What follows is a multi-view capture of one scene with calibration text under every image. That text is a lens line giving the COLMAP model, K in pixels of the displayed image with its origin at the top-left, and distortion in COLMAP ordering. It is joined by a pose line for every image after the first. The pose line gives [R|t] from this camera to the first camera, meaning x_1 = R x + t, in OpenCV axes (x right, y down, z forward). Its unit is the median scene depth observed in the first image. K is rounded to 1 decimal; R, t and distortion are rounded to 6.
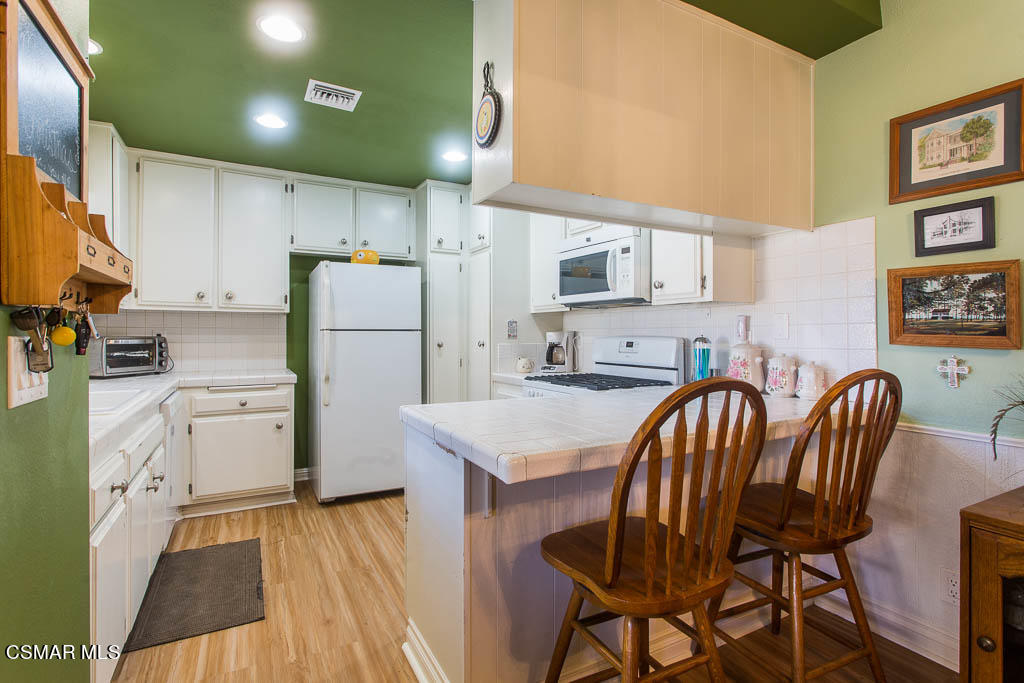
lens RADIAL K [[484.8, 0, 501.7], [0, 484.8, 335.5], [0, 0, 1]] dist [-0.019623, 0.002084]
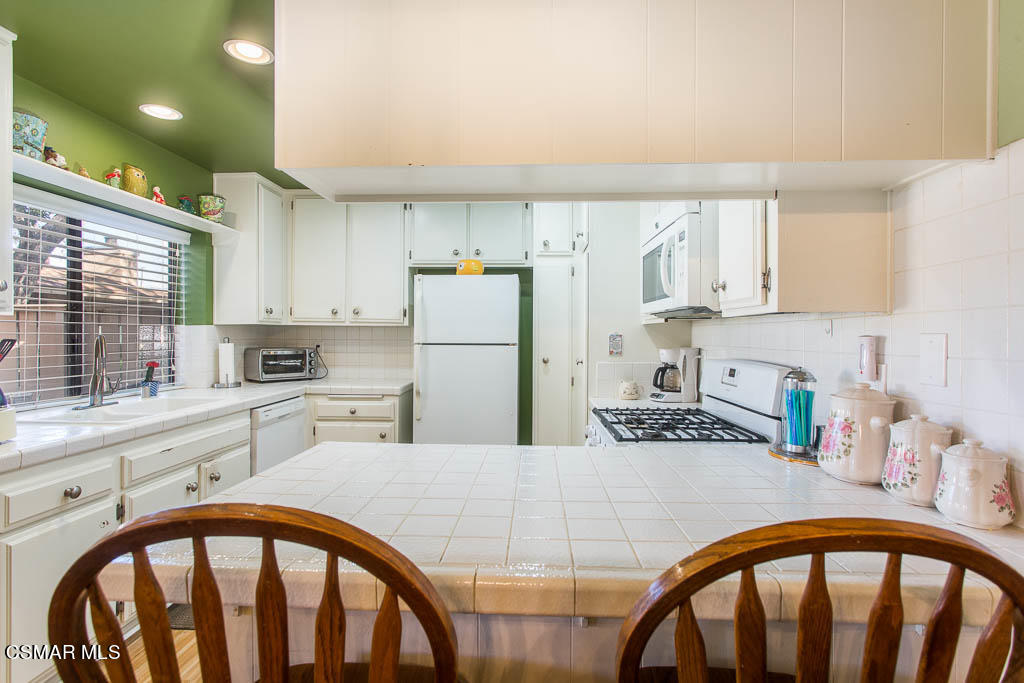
lens RADIAL K [[484.8, 0, 512.8], [0, 484.8, 337.3], [0, 0, 1]] dist [-0.019623, 0.002084]
pose [[0.863815, 0.005084, -0.503783, 0.360254], [-0.005028, 0.999986, 0.001470, -0.032323], [0.503783, 0.001263, 0.863829, 0.277101]]
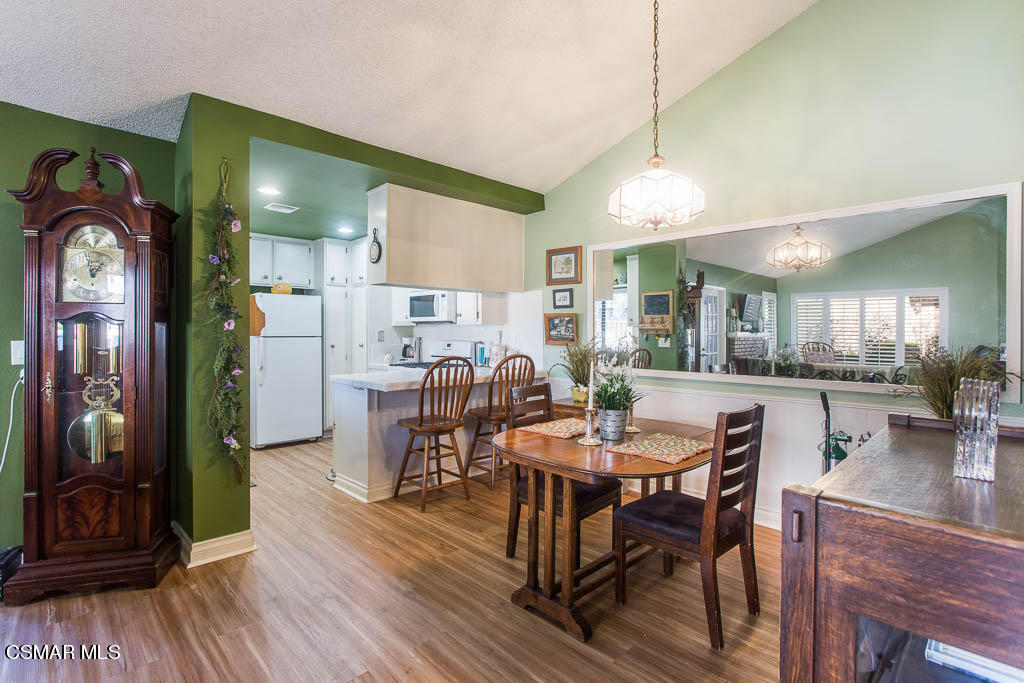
lens RADIAL K [[484.8, 0, 487.1], [0, 484.8, 335.2], [0, 0, 1]] dist [-0.019623, 0.002084]
pose [[0.967895, -0.000561, 0.251355, -0.052901], [0.000903, 0.999999, -0.001243, -0.016753], [-0.251354, 0.001430, 0.967894, -0.820892]]
